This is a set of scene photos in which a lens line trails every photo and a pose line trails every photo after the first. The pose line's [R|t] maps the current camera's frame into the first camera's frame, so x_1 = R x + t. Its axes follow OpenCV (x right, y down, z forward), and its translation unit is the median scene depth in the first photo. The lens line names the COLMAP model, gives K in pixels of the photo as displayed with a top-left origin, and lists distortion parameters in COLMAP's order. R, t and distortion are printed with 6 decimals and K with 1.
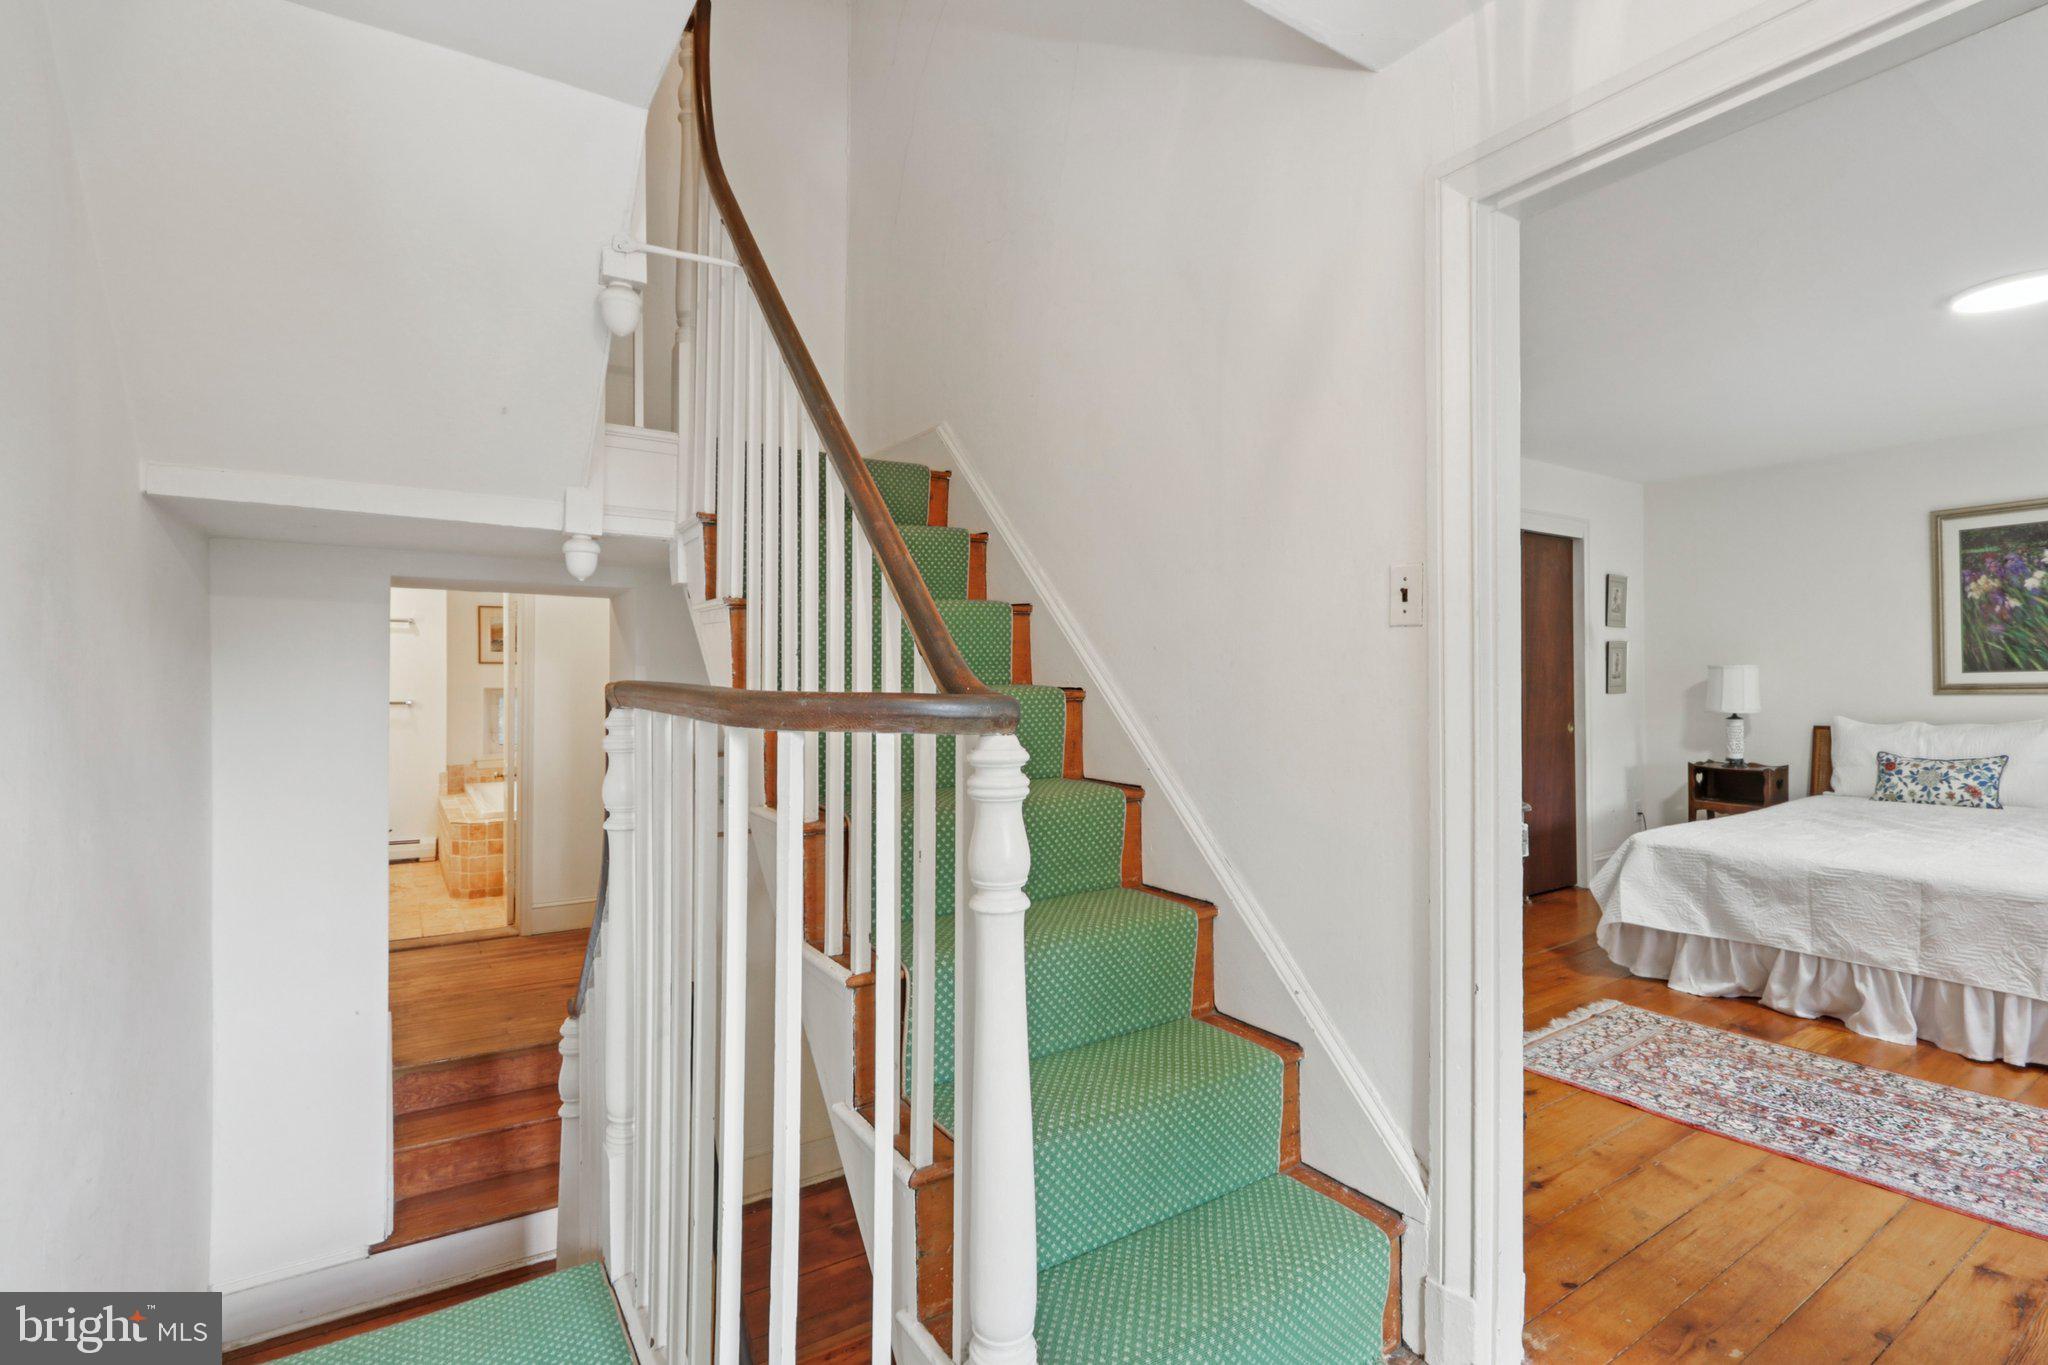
lens RADIAL K [[956.4, 0, 989.0], [0, 956.4, 686.6], [0, 0, 1]] dist [-0.004096, -0.000703]
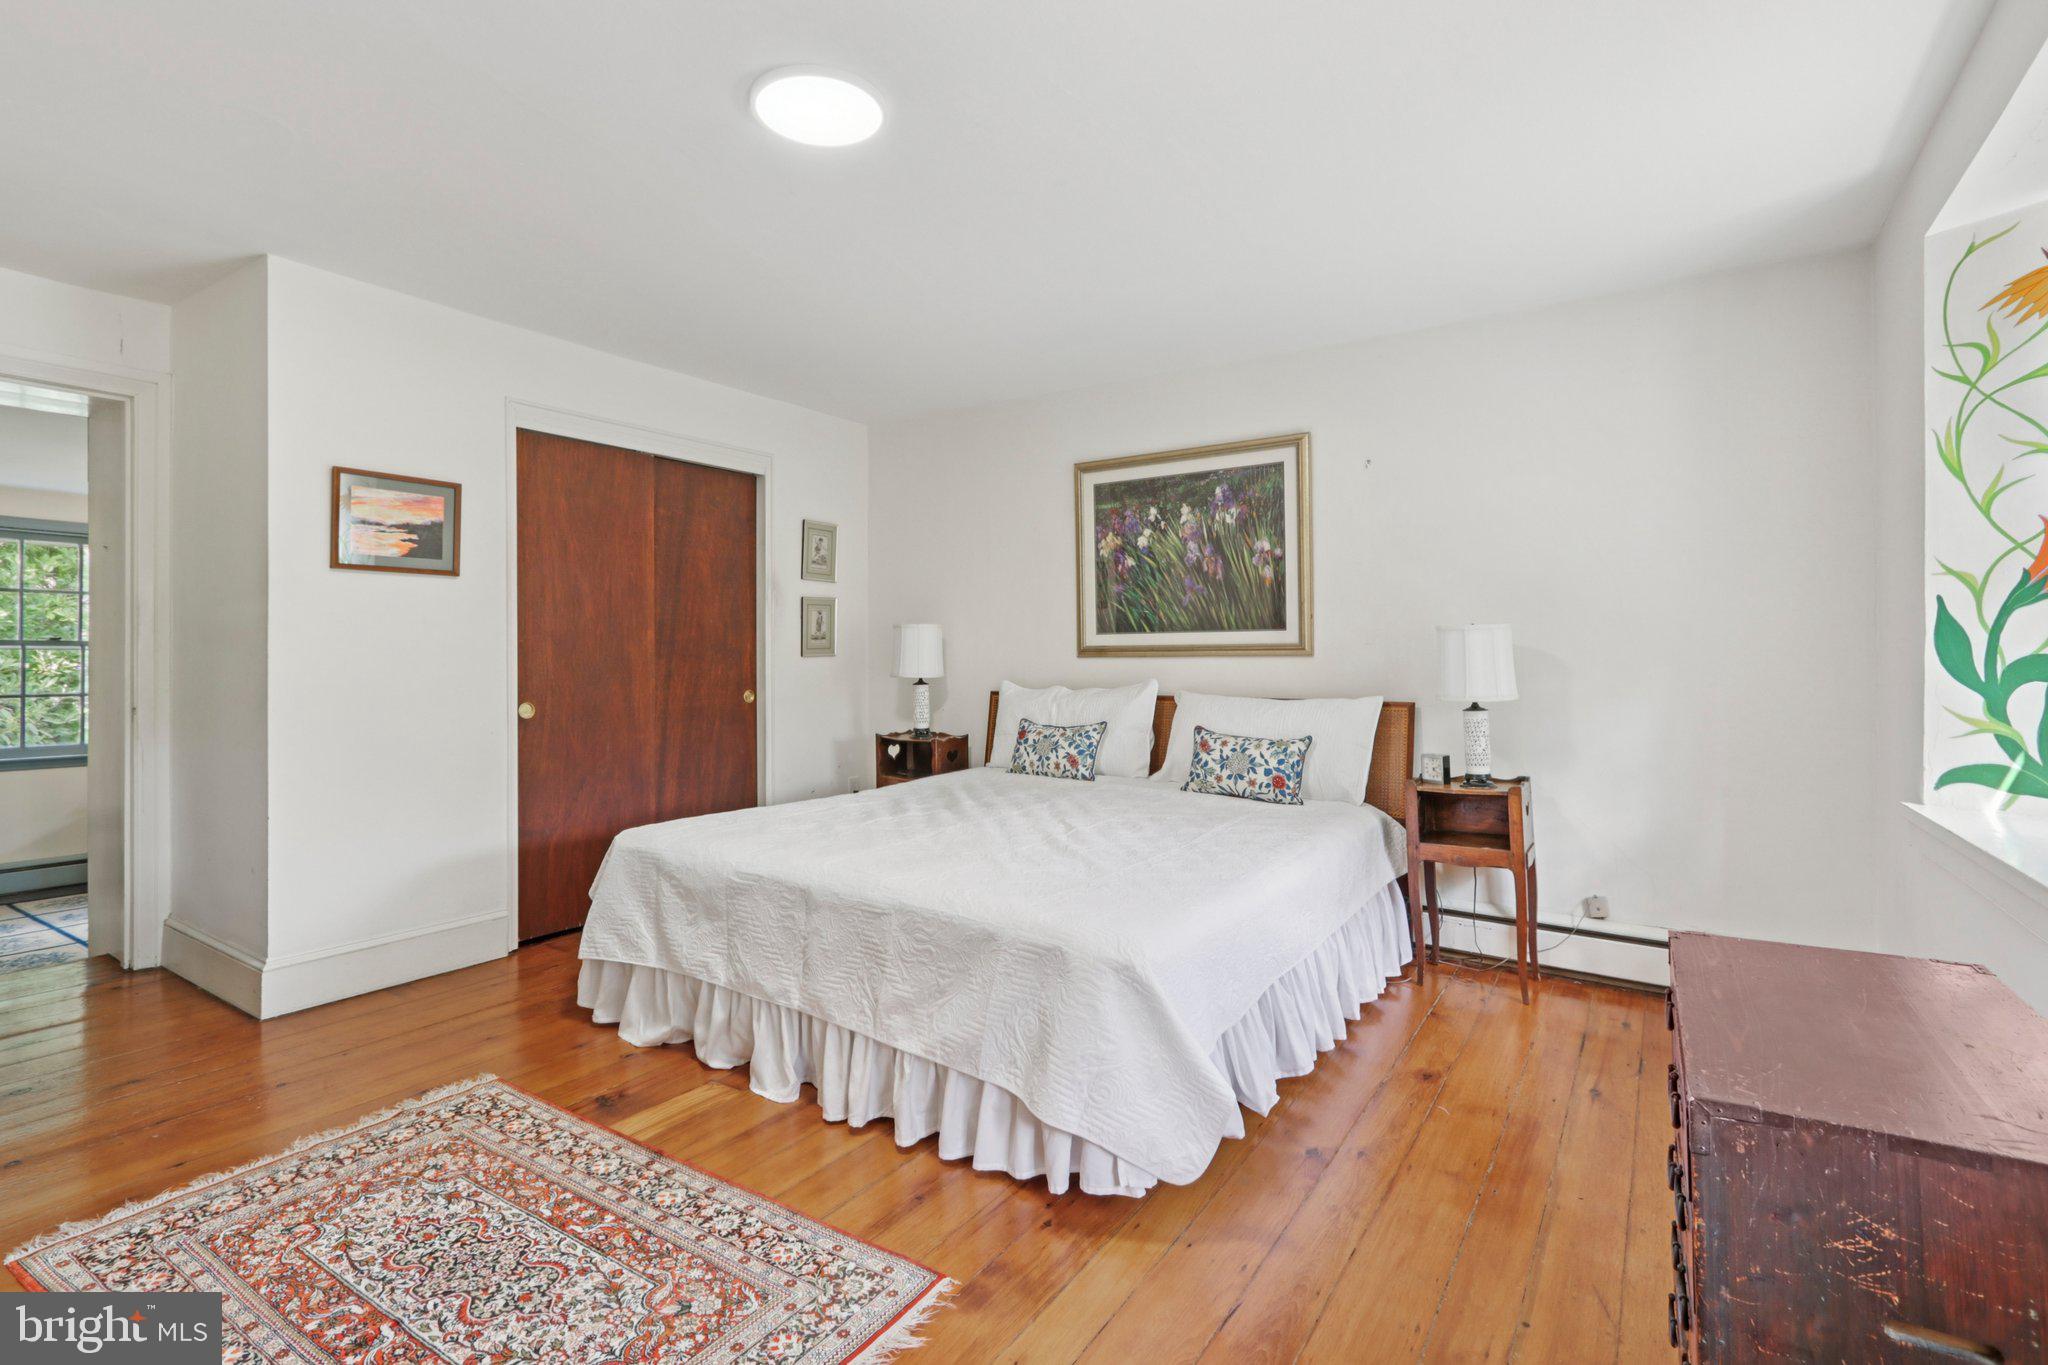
lens RADIAL K [[956.4, 0, 1000.9], [0, 956.4, 663.2], [0, 0, 1]] dist [-0.004096, -0.000703]
pose [[0.924086, 0.007426, 0.382113, 0.601562], [-0.008123, 0.999967, 0.000210, 0.015269], [-0.382099, -0.003298, 0.924115, 0.162206]]
